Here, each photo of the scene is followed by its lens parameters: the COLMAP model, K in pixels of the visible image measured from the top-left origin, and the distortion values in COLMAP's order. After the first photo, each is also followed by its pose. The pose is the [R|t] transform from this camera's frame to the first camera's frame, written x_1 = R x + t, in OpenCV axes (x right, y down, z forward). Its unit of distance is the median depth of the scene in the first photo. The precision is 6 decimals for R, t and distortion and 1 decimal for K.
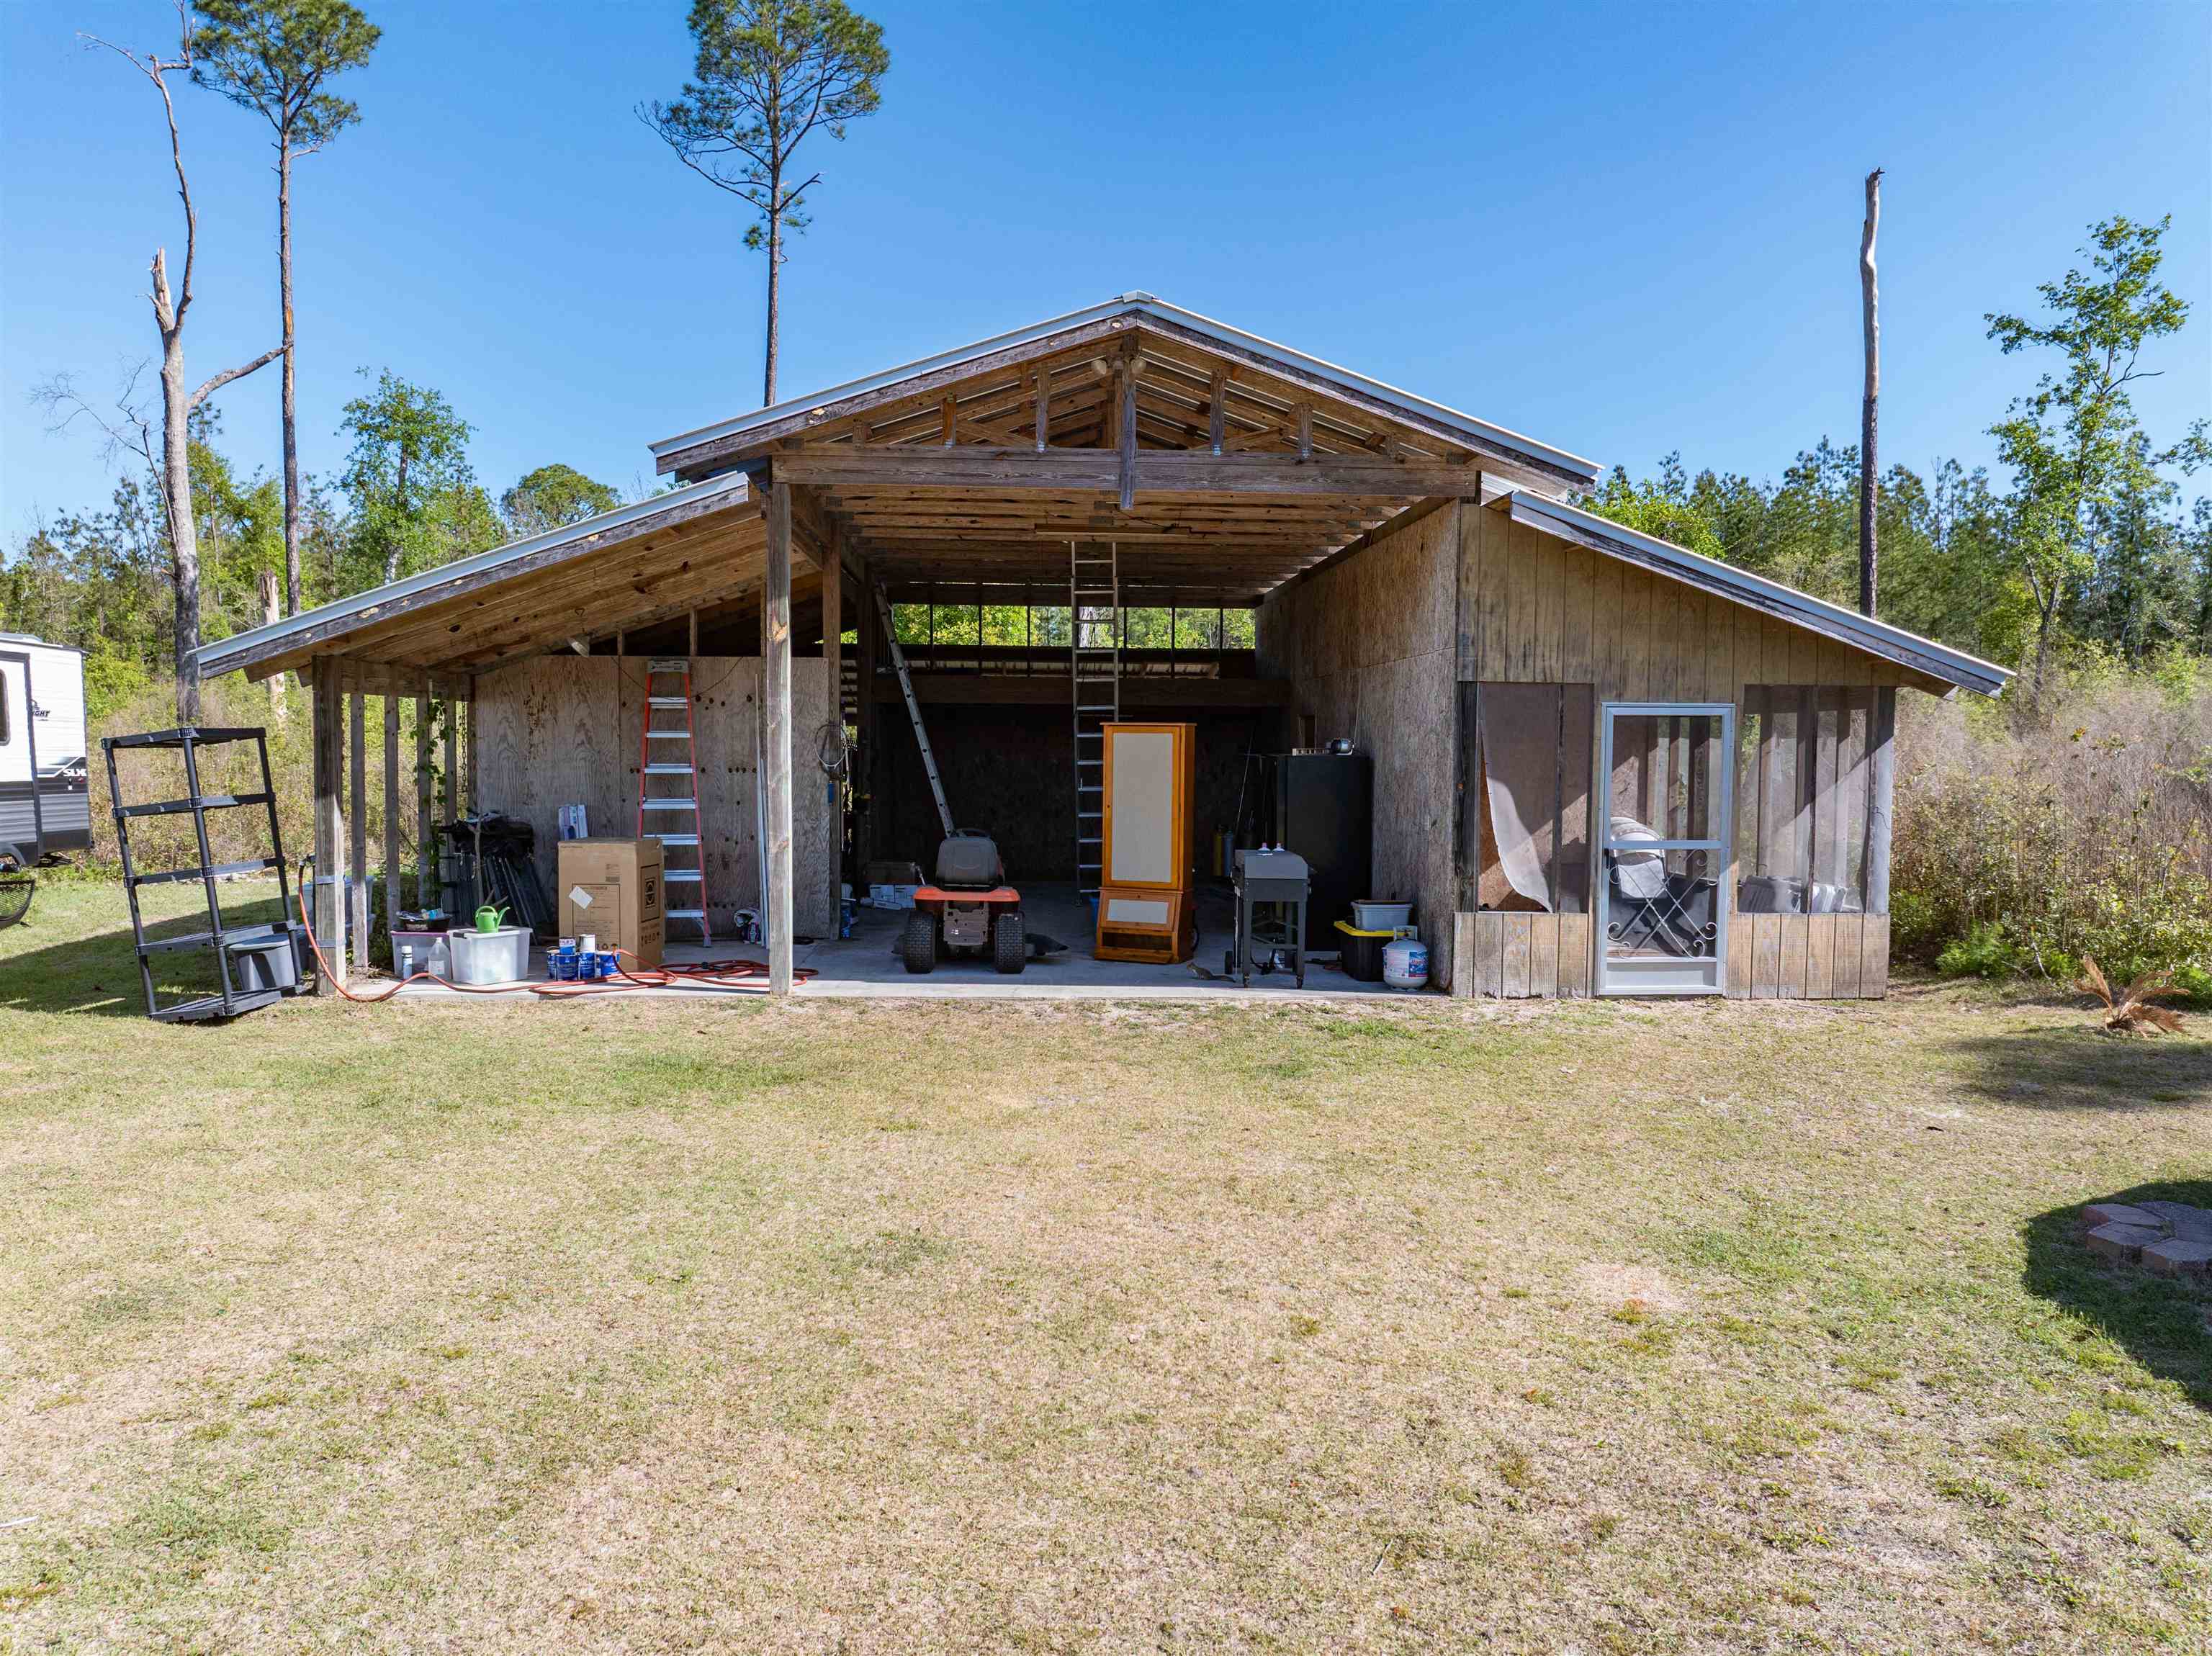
lens RADIAL K [[1573.3, 0, 1104.0], [0, 1573.3, 824.3], [0, 0, 1]] dist [-0.065540, 0.045951]
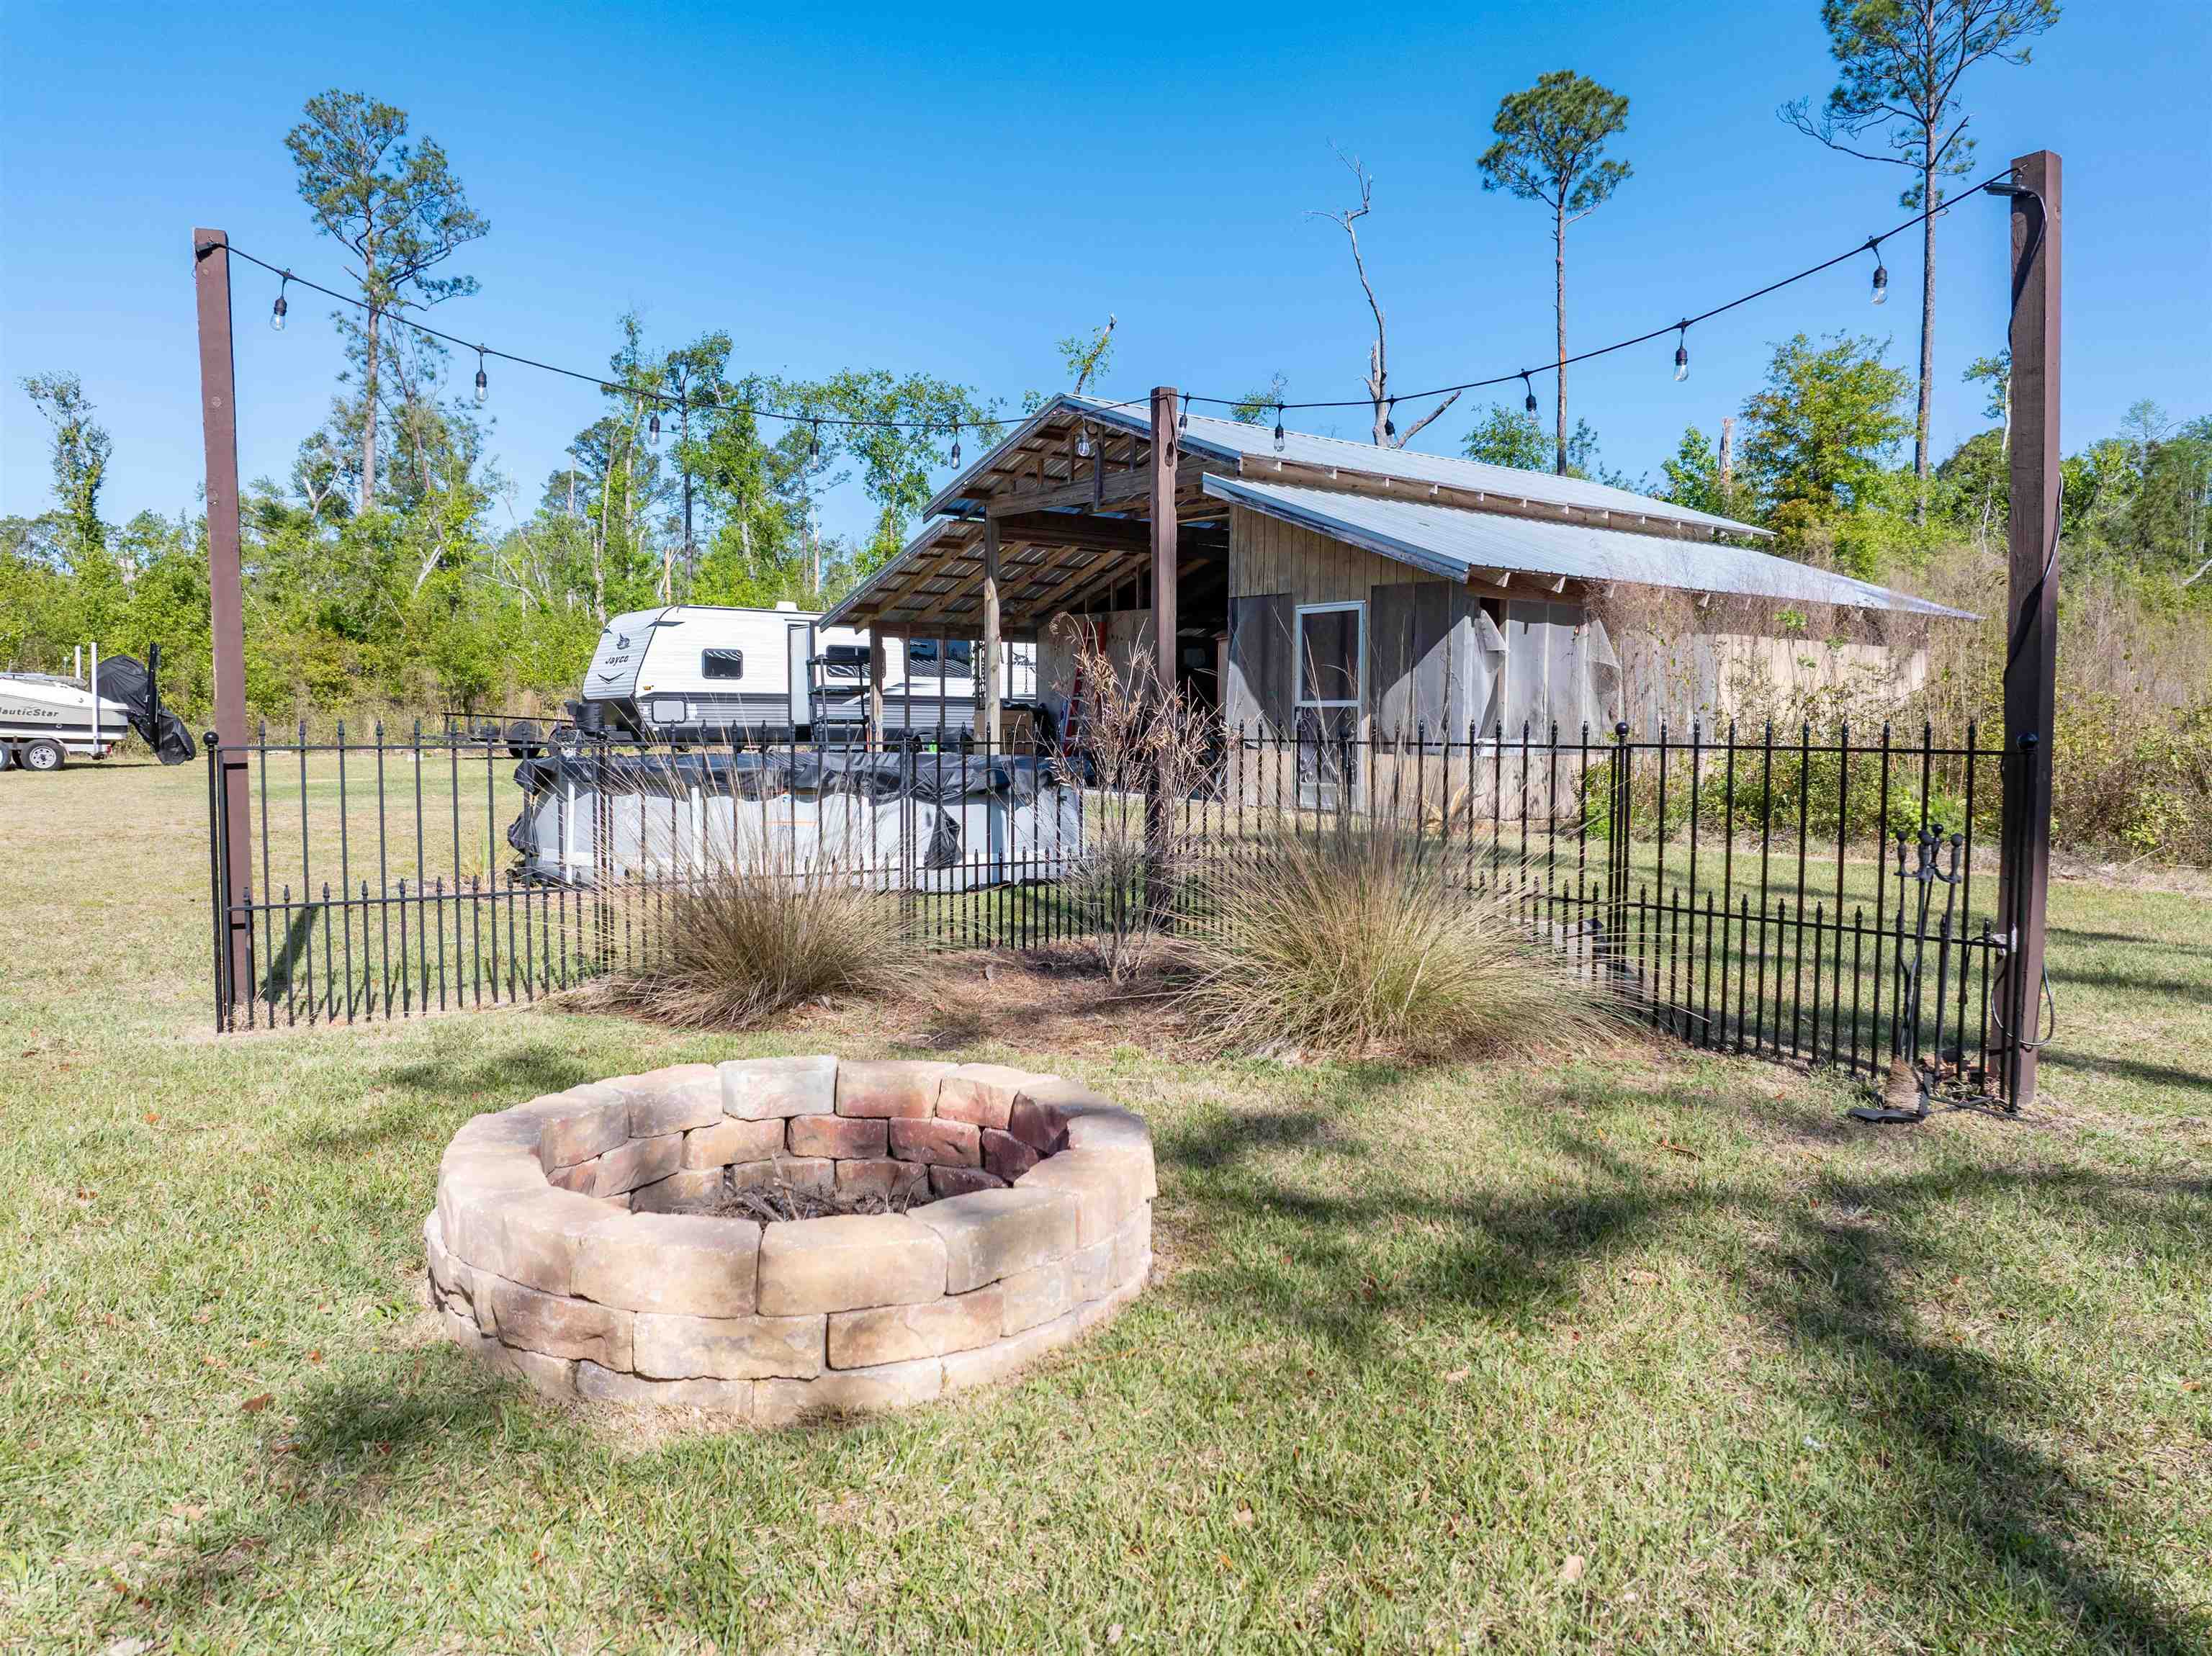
lens RADIAL K [[1560.7, 0, 1103.7], [0, 1560.7, 815.0], [0, 0, 1]] dist [-0.052242, 0.022990]
pose [[0.567247, 0.047678, -0.822167, 0.823462], [-0.042938, 0.998677, 0.028289, 0.048061], [0.822428, 0.019256, 0.568543, 0.022365]]
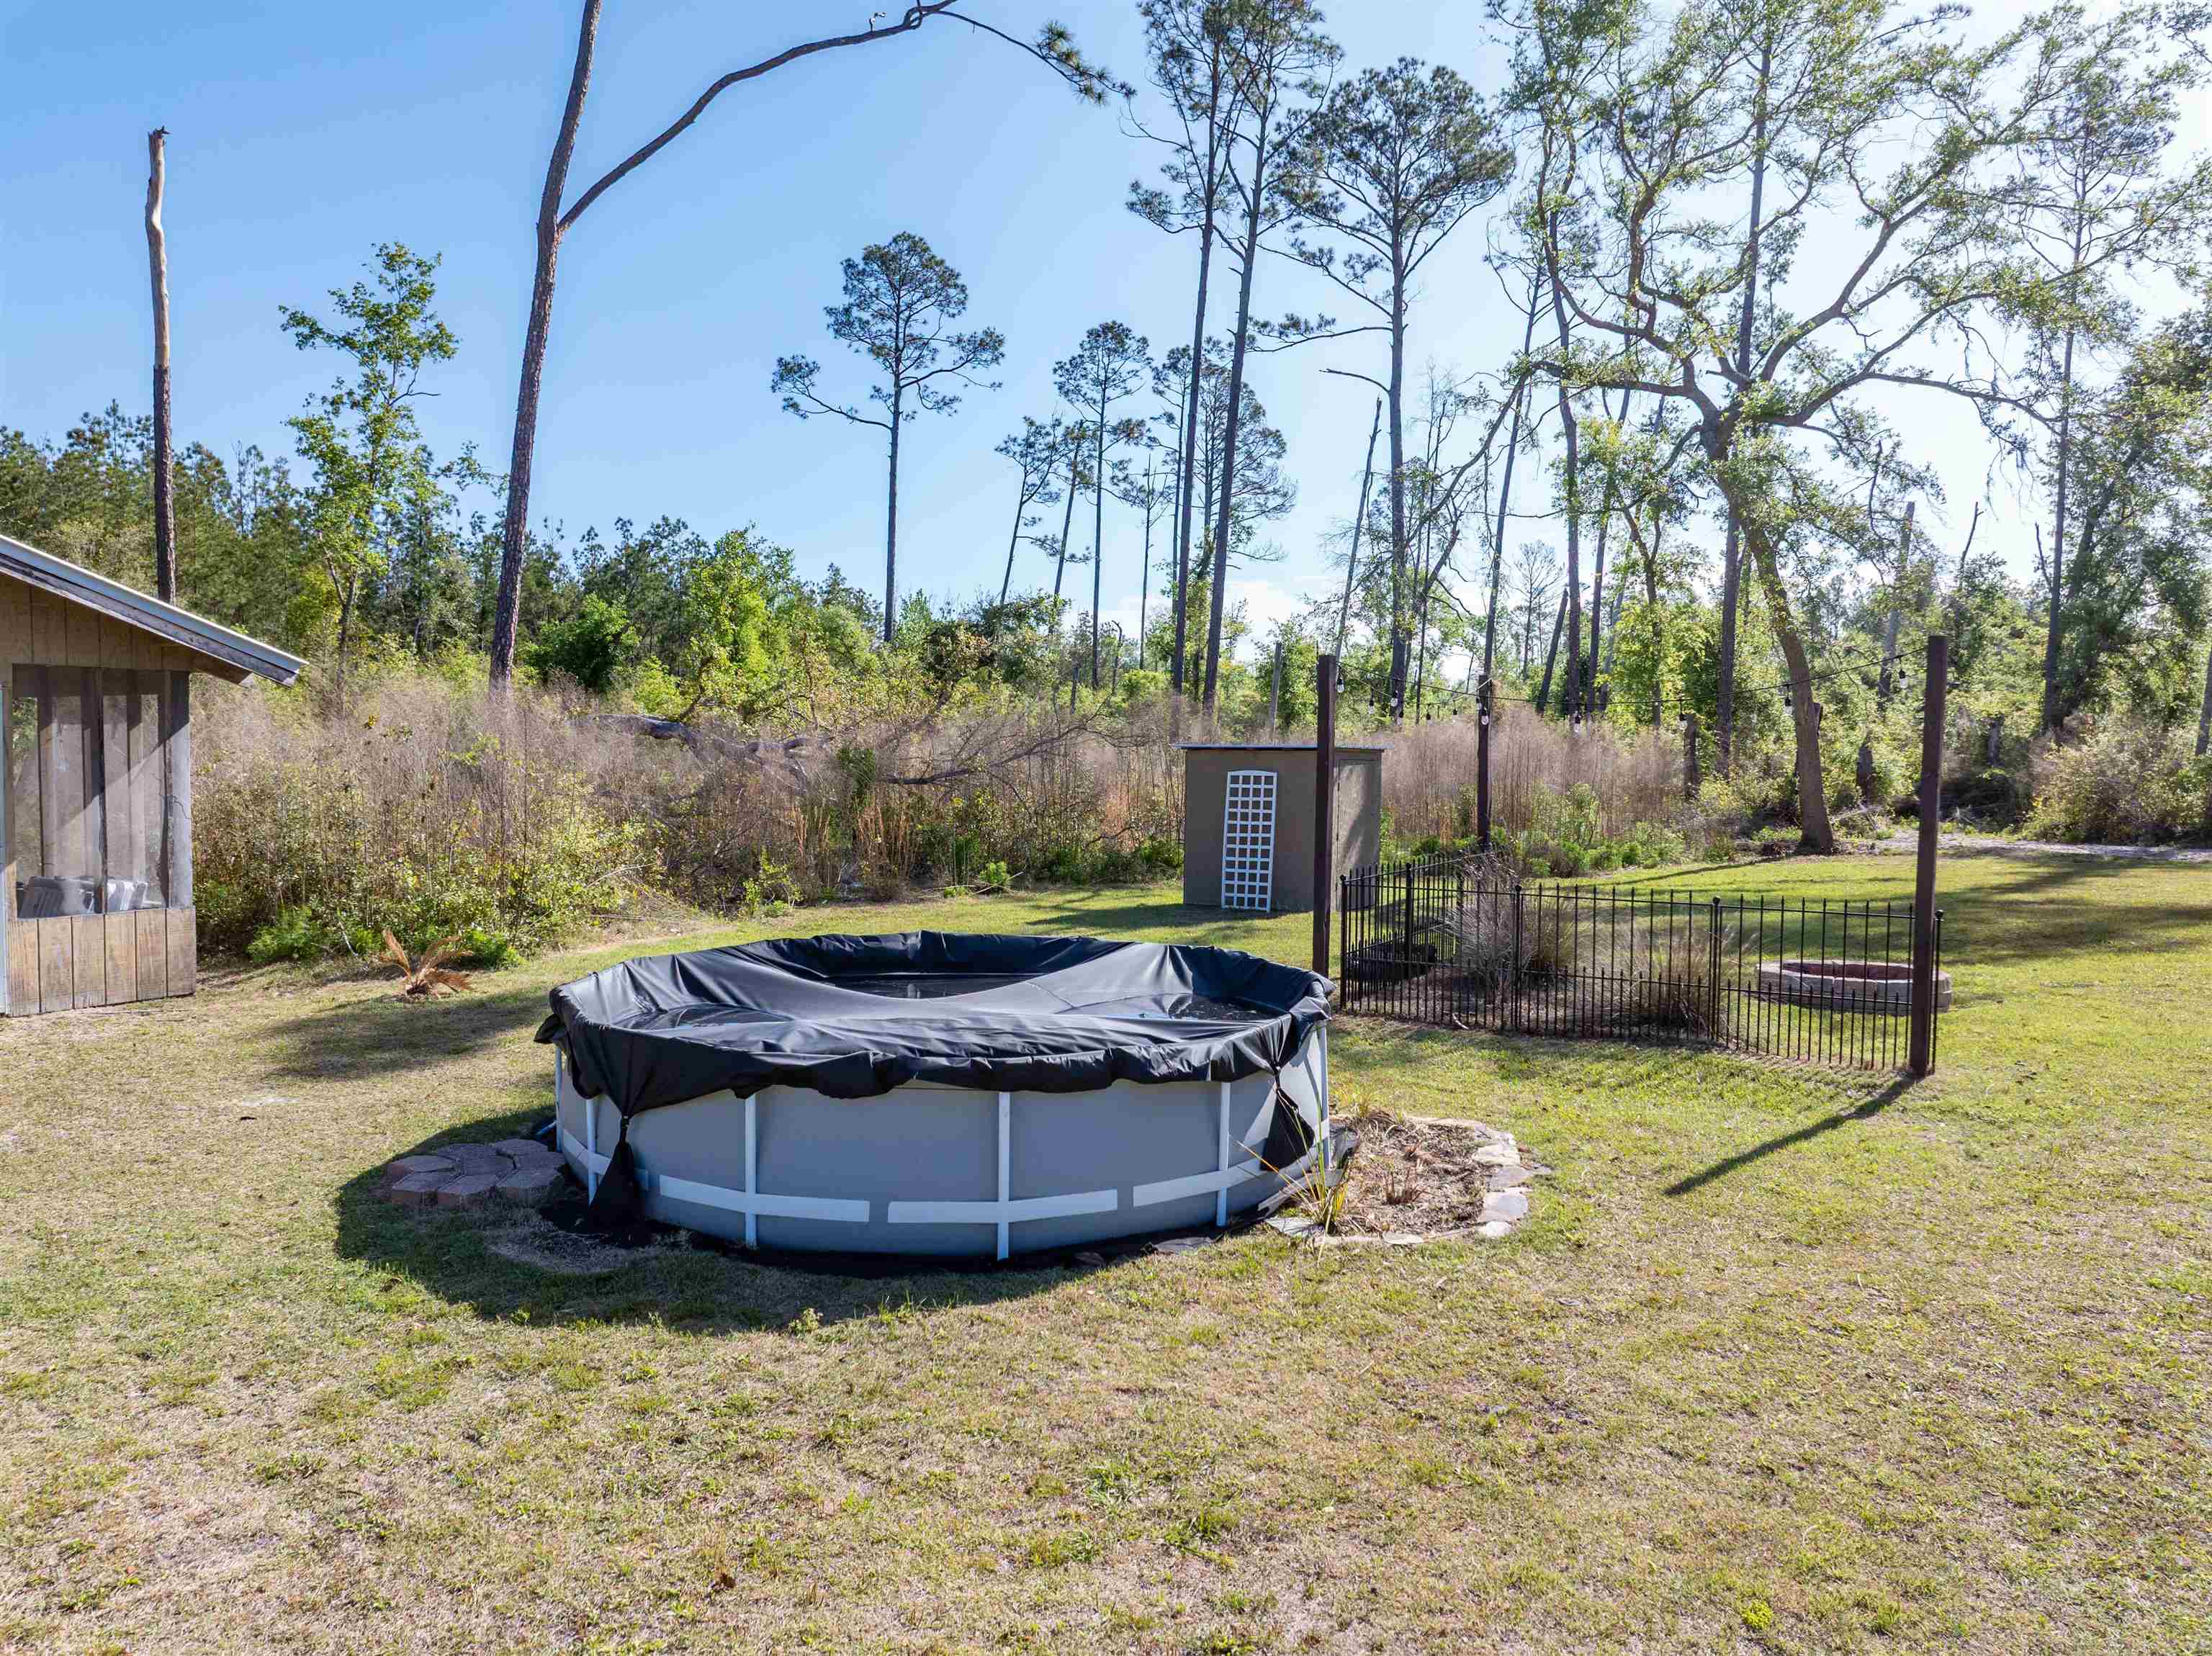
lens RADIAL K [[1573.3, 0, 1104.0], [0, 1573.3, 824.3], [0, 0, 1]] dist [-0.065540, 0.045951]
pose [[0.546387, -0.043290, 0.836413, 0.010189], [0.036178, 0.998951, 0.028069, 0.000057], [-0.836751, 0.014923, 0.547380, -0.004764]]
